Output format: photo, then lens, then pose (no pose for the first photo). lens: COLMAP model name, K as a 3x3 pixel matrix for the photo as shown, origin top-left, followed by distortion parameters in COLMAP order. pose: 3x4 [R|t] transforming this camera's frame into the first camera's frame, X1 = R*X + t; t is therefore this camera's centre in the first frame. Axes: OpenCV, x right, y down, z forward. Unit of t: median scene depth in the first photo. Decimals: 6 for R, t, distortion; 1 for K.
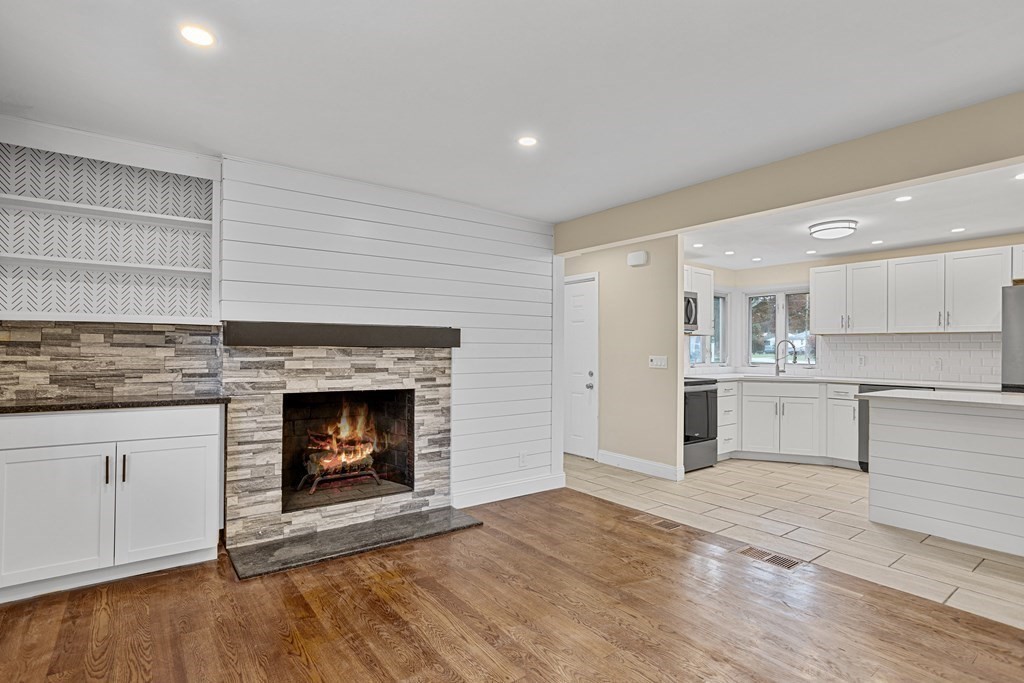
lens RADIAL K [[505.9, 0, 517.5], [0, 505.9, 348.3], [0, 0, 1]] dist [-0.052056, 0.029748]
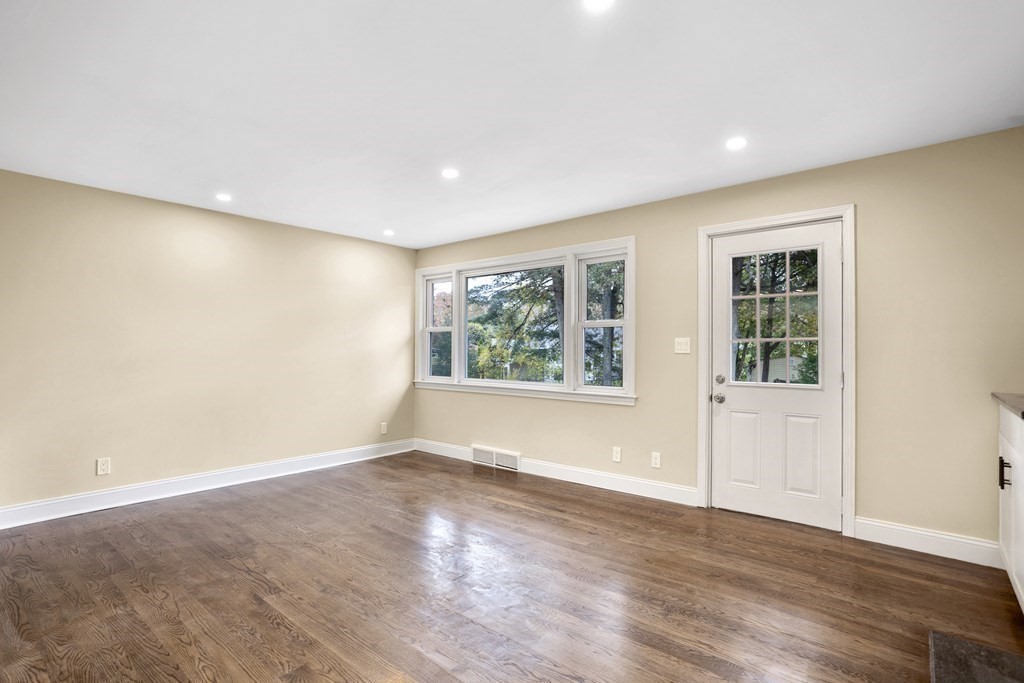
lens RADIAL K [[496.3, 0, 510.5], [0, 496.3, 350.8], [0, 0, 1]] dist [-0.047228, 0.025618]
pose [[-0.976715, -0.008571, -0.214370, 0.199249], [-0.006628, 0.999930, -0.009780, 0.024559], [0.214438, -0.008132, -0.976704, 1.237094]]
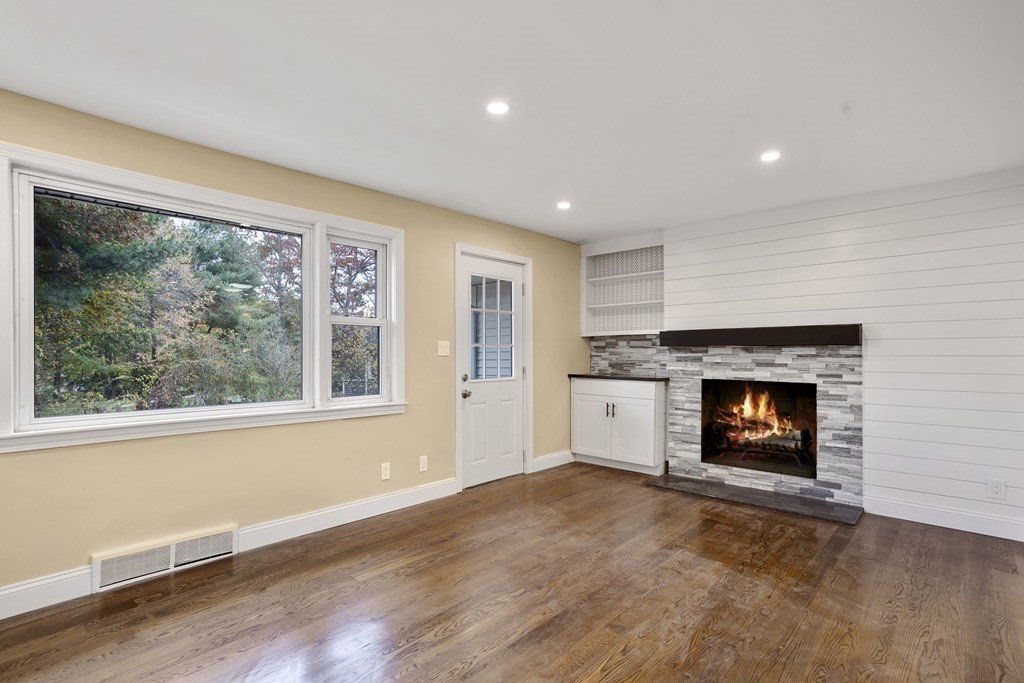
lens RADIAL K [[496.3, 0, 510.5], [0, 496.3, 350.8], [0, 0, 1]] dist [-0.047228, 0.025618]
pose [[0.177265, -0.007872, -0.984132, 0.778638], [0.007122, 0.999952, -0.006716, 0.013831], [0.984137, -0.005818, 0.177313, 0.191993]]
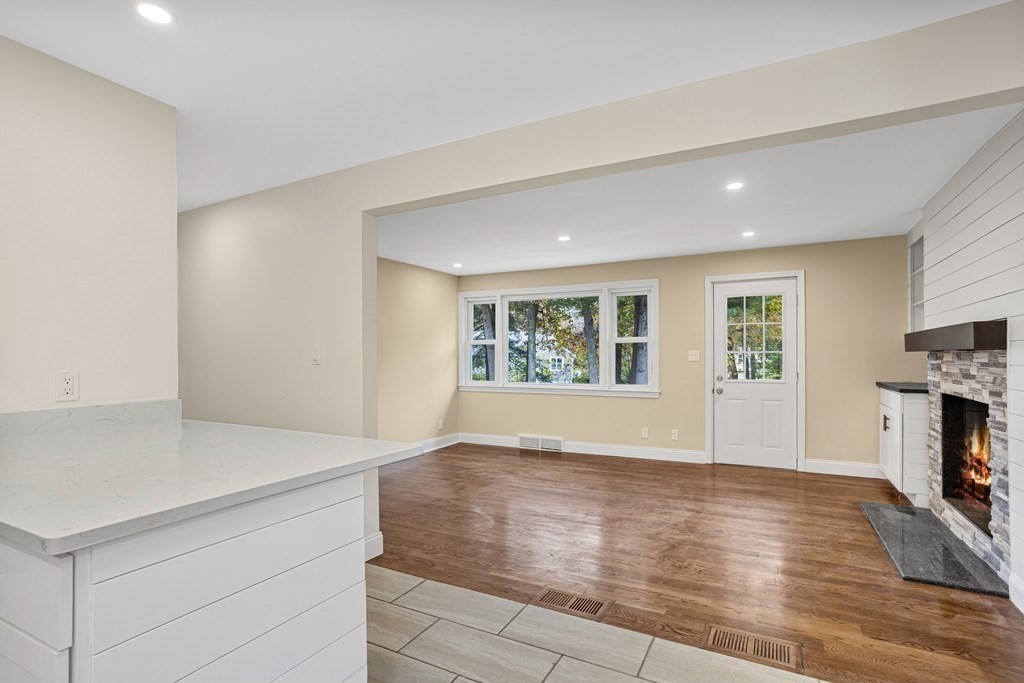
lens RADIAL K [[511.6, 0, 515.8], [0, 511.6, 362.4], [0, 0, 1]] dist [-0.023441, 0.000260]
pose [[-0.906250, 0.004130, -0.422721, 0.831829], [0.003299, 0.999991, 0.002696, 0.014313], [0.422728, 0.001049, -0.906256, 1.520399]]
